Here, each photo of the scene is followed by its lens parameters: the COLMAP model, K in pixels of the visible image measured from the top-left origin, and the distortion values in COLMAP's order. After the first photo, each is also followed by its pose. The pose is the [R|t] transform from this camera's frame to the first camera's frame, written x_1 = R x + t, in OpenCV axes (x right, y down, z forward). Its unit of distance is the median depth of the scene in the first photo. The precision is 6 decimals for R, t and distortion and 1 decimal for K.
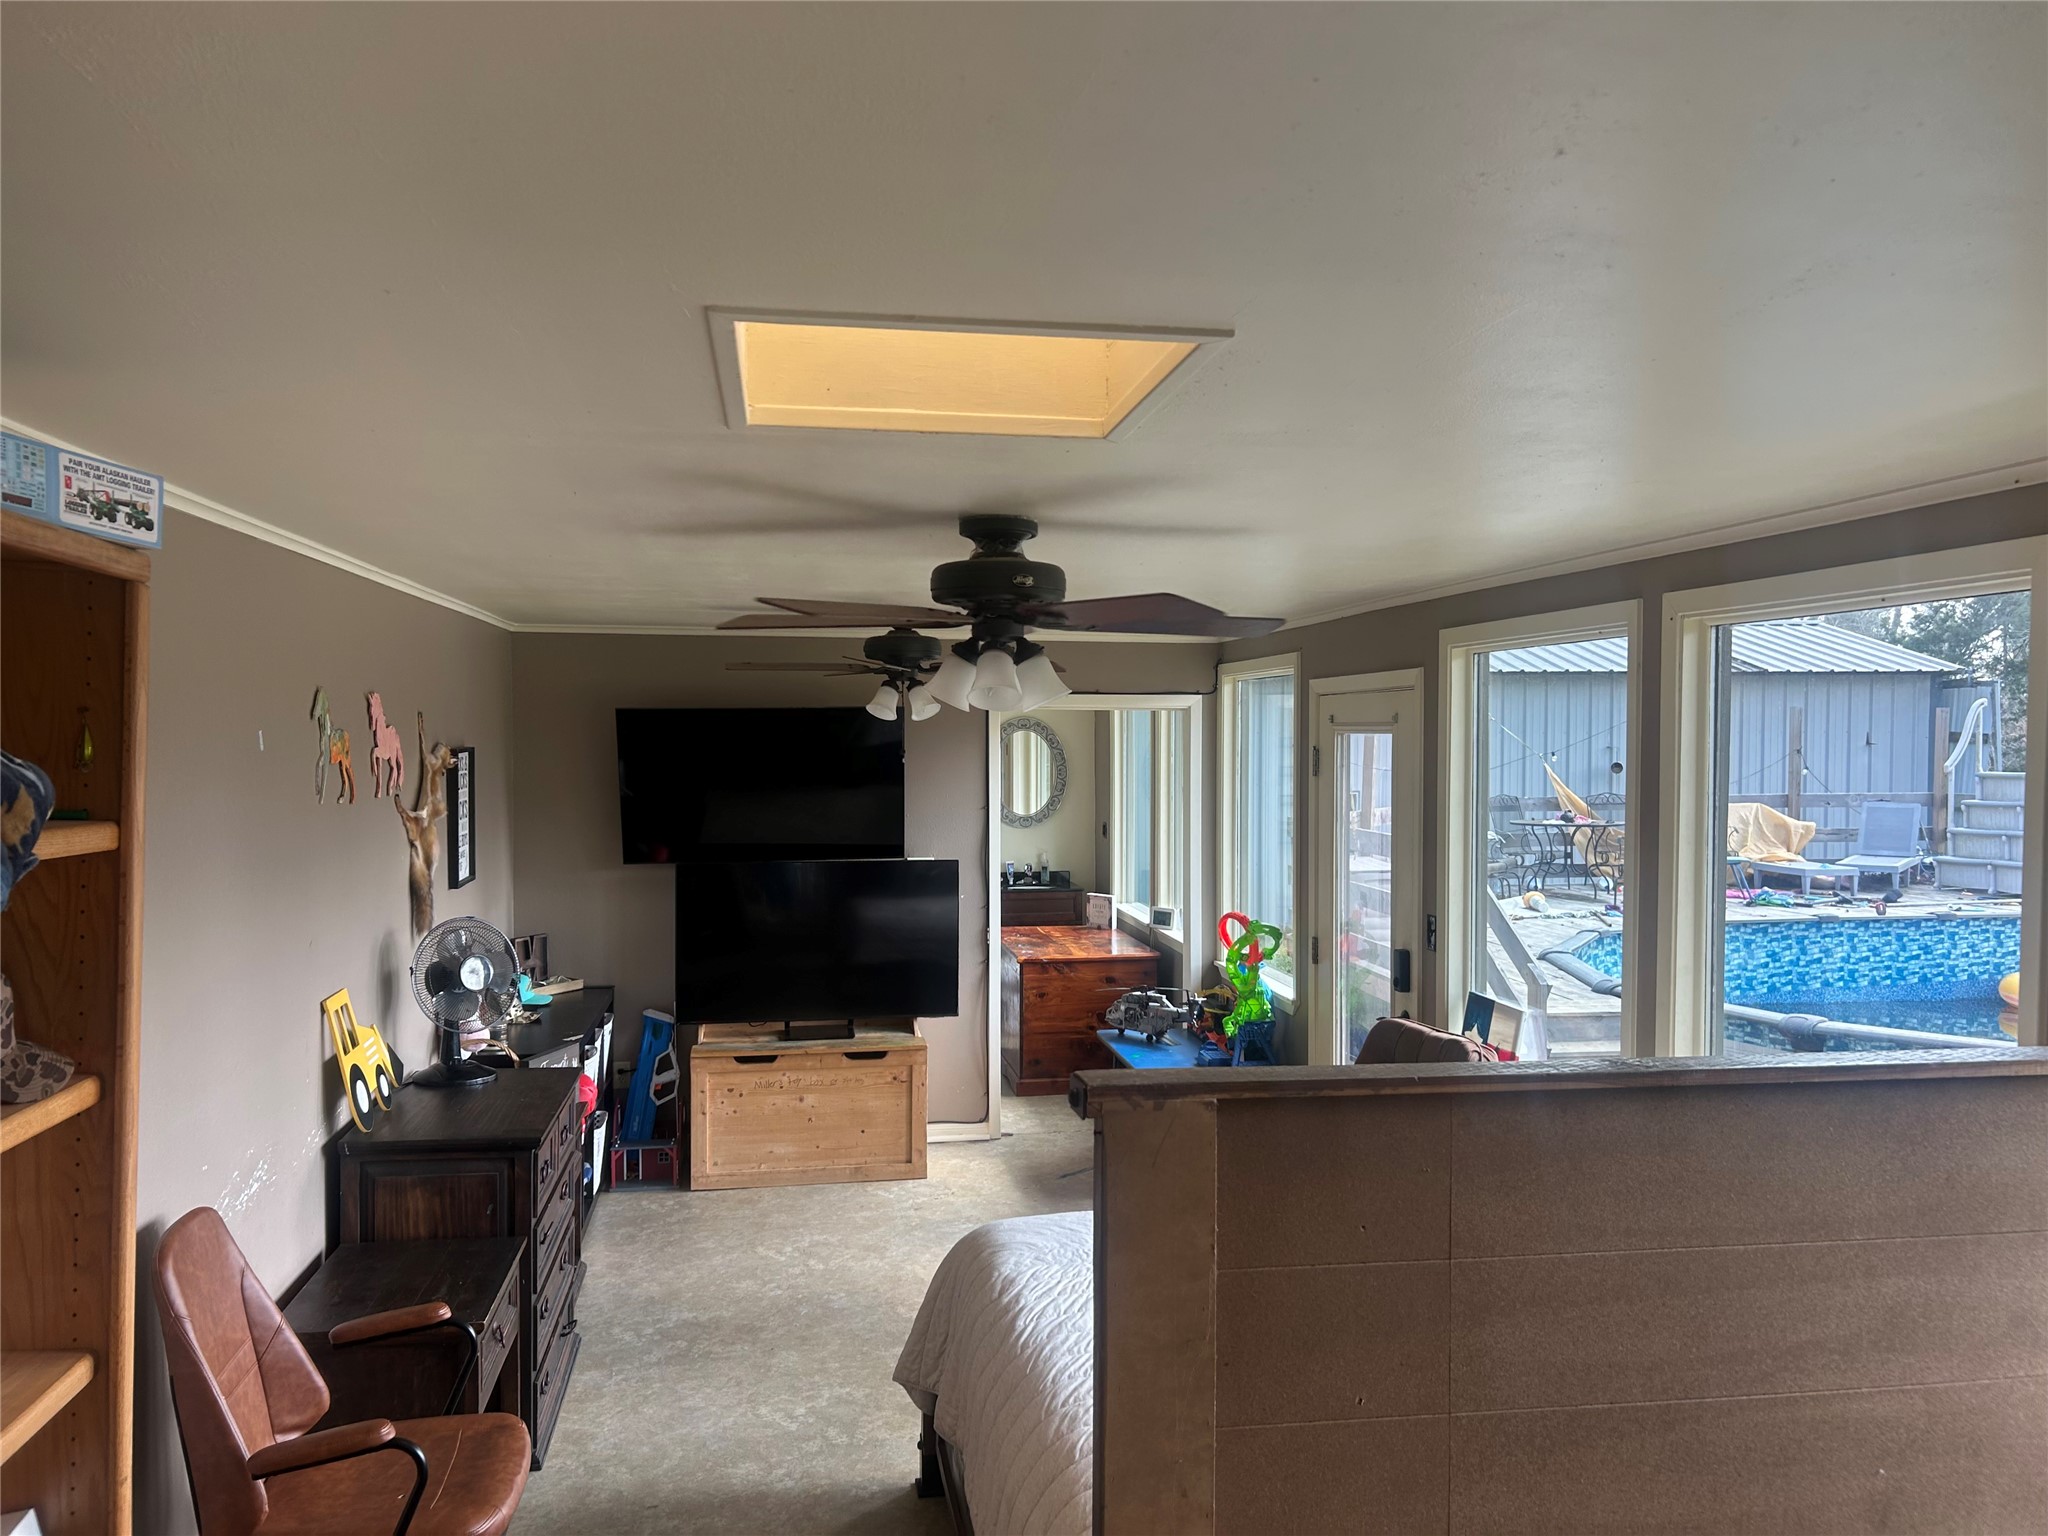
lens RADIAL K [[1537.8, 0, 1023.7], [0, 1537.8, 767.4], [0, 0, 1]] dist [0.001972, -0.014833]
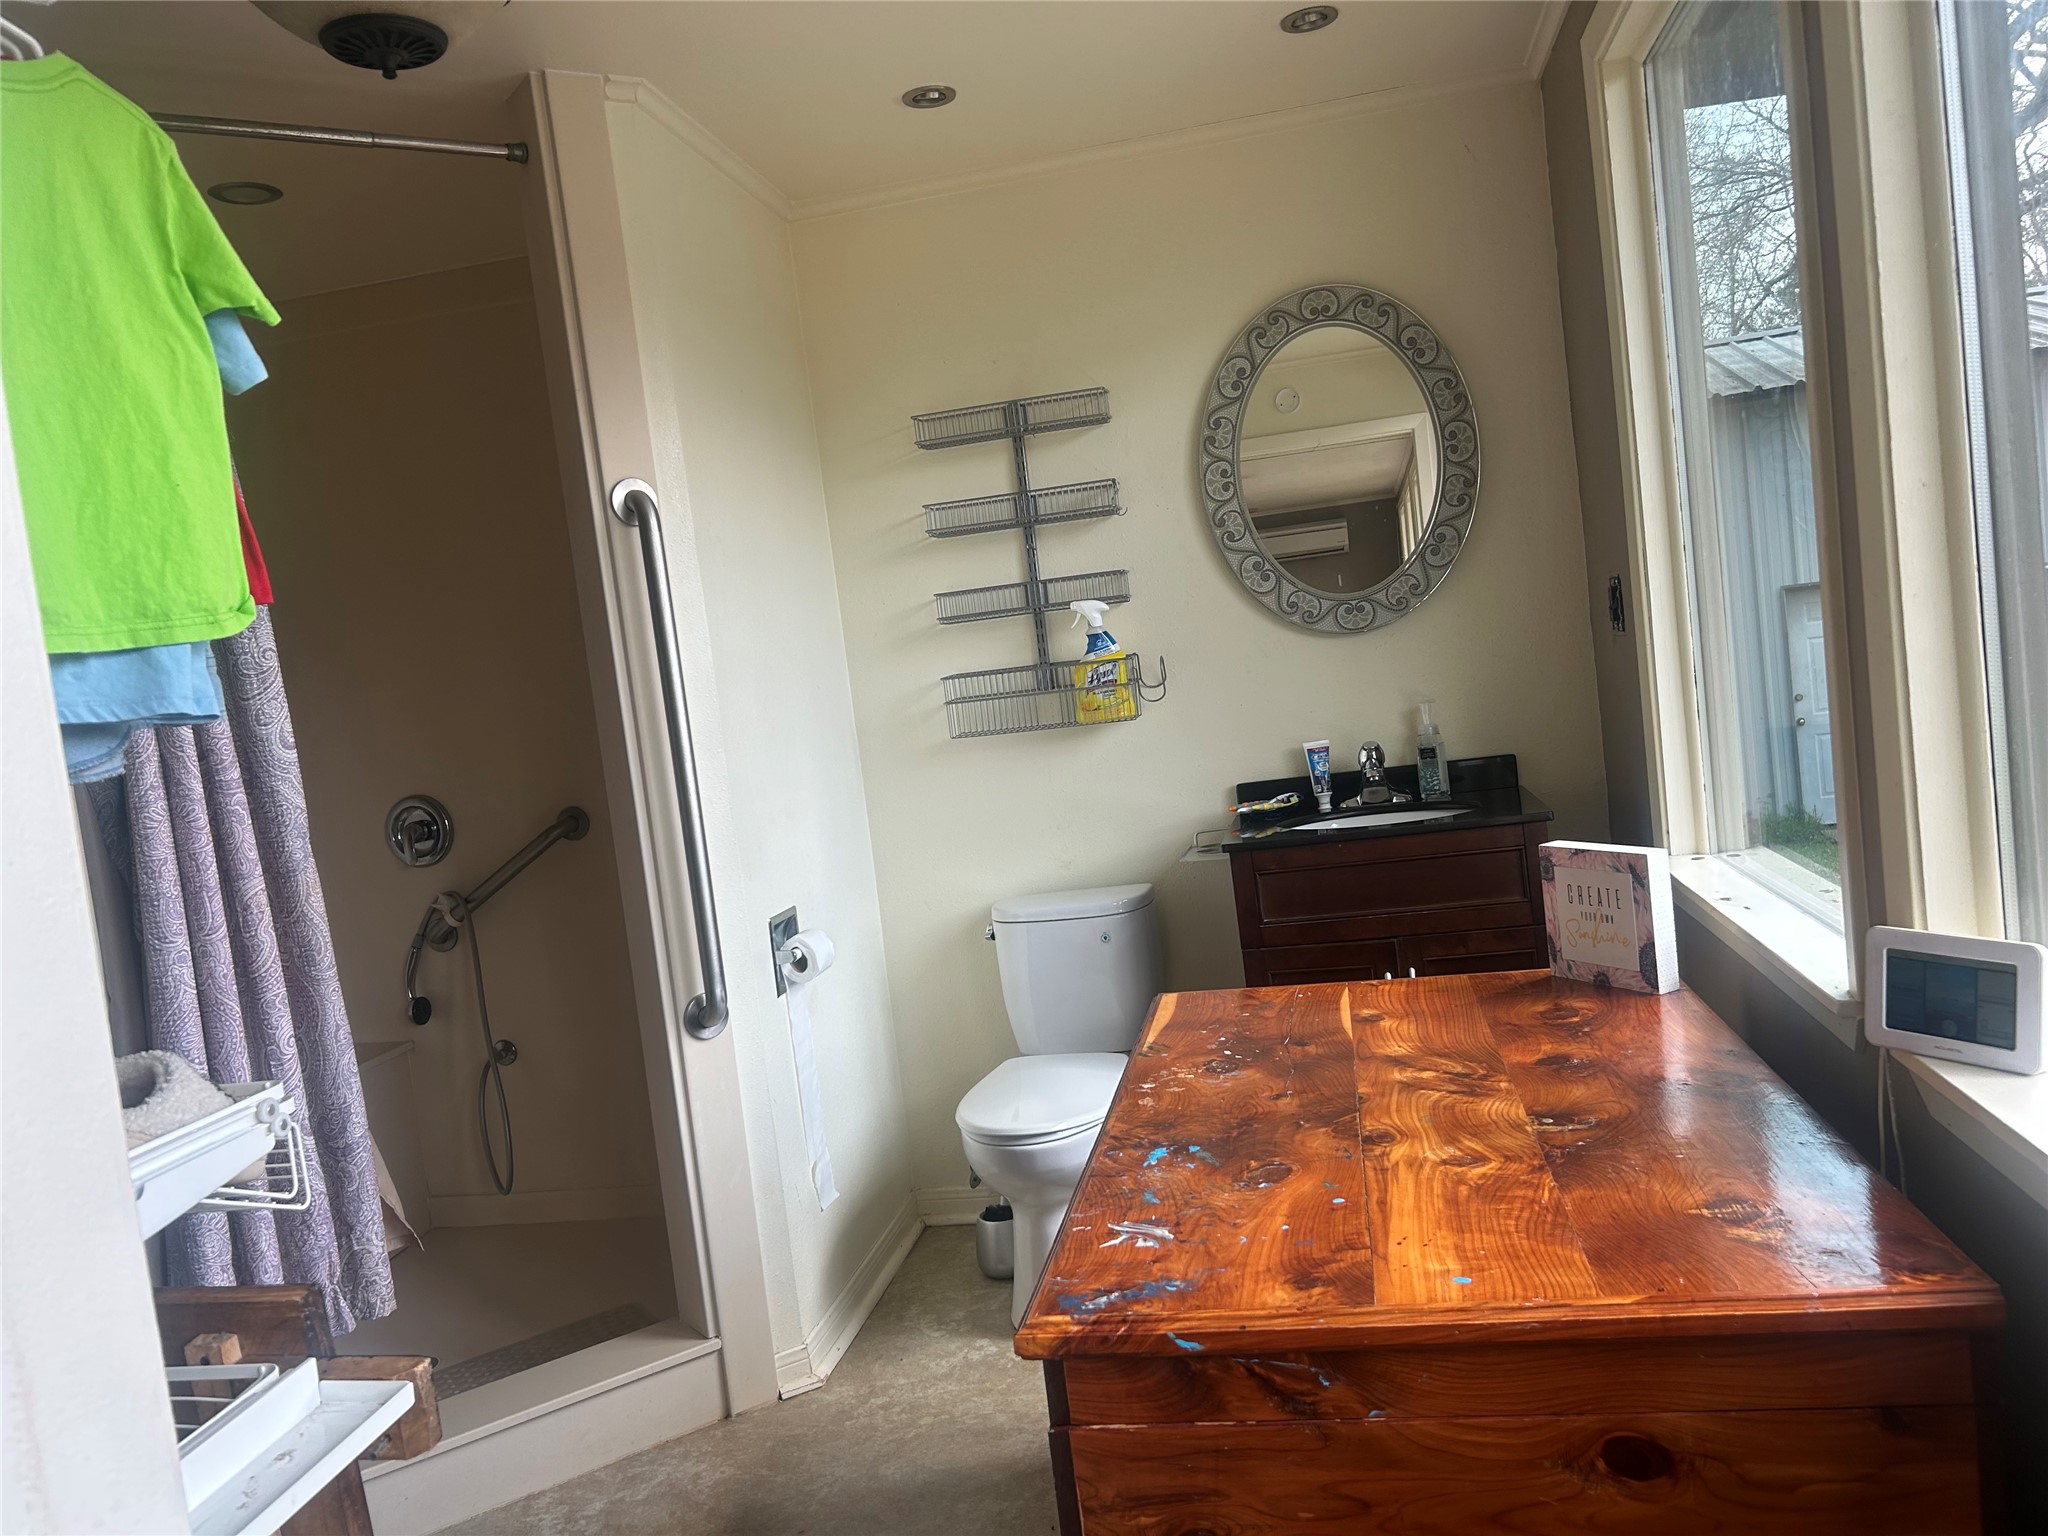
lens RADIAL K [[1537.8, 0, 1026.9], [0, 1537.8, 773.8], [0, 0, 1]] dist [0.001972, -0.014833]
pose [[0.932520, -0.085325, -0.350894, 0.049519], [0.109587, 0.992727, 0.049840, 0.047201], [0.344090, -0.084930, 0.935088, 0.706970]]
